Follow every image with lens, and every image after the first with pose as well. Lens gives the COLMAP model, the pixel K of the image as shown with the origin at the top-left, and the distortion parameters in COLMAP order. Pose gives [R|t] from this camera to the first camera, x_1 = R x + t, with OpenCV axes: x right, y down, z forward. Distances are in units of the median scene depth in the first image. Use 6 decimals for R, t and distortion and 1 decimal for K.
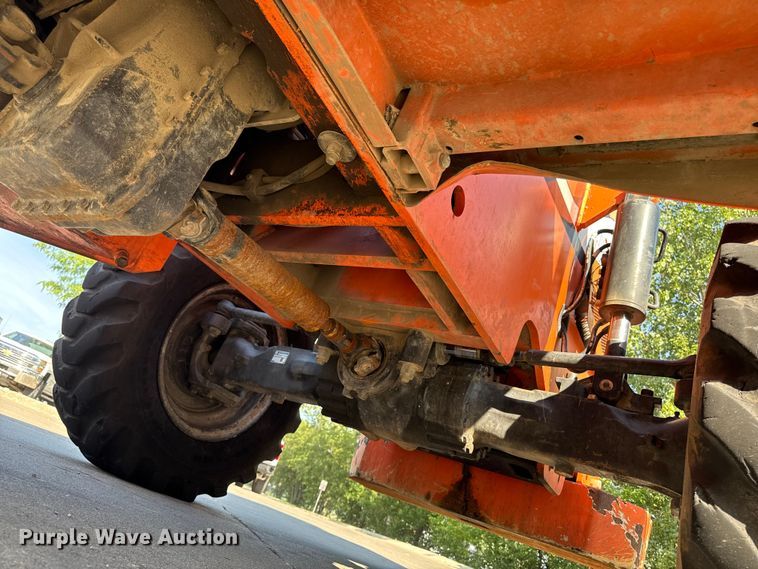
lens RADIAL K [[527.3, 0, 366.8], [0, 527.3, 281.3], [0, 0, 1]] dist [0.072628, -0.112480]
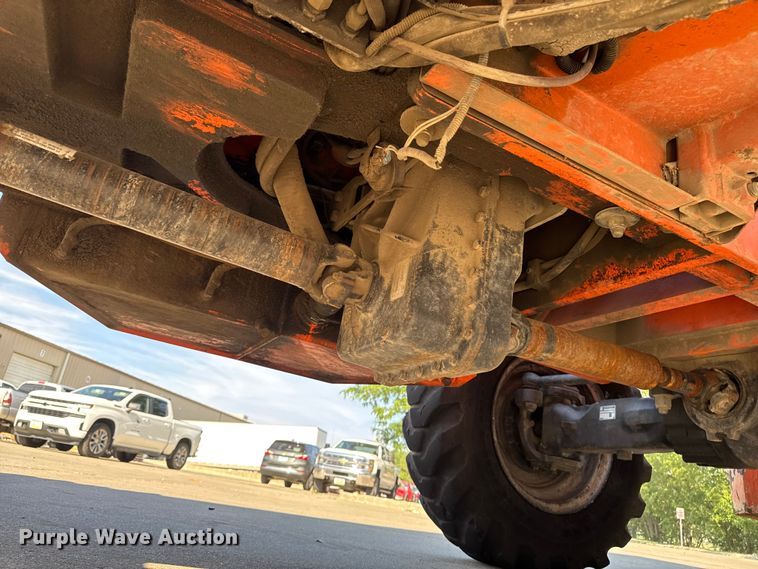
lens RADIAL K [[527.3, 0, 366.8], [0, 527.3, 281.3], [0, 0, 1]] dist [0.072628, -0.112480]
pose [[0.826741, -0.391132, -0.404370, -0.069679], [0.355718, 0.920289, -0.162890, -0.120359], [0.435849, -0.009174, 0.899973, -0.088011]]
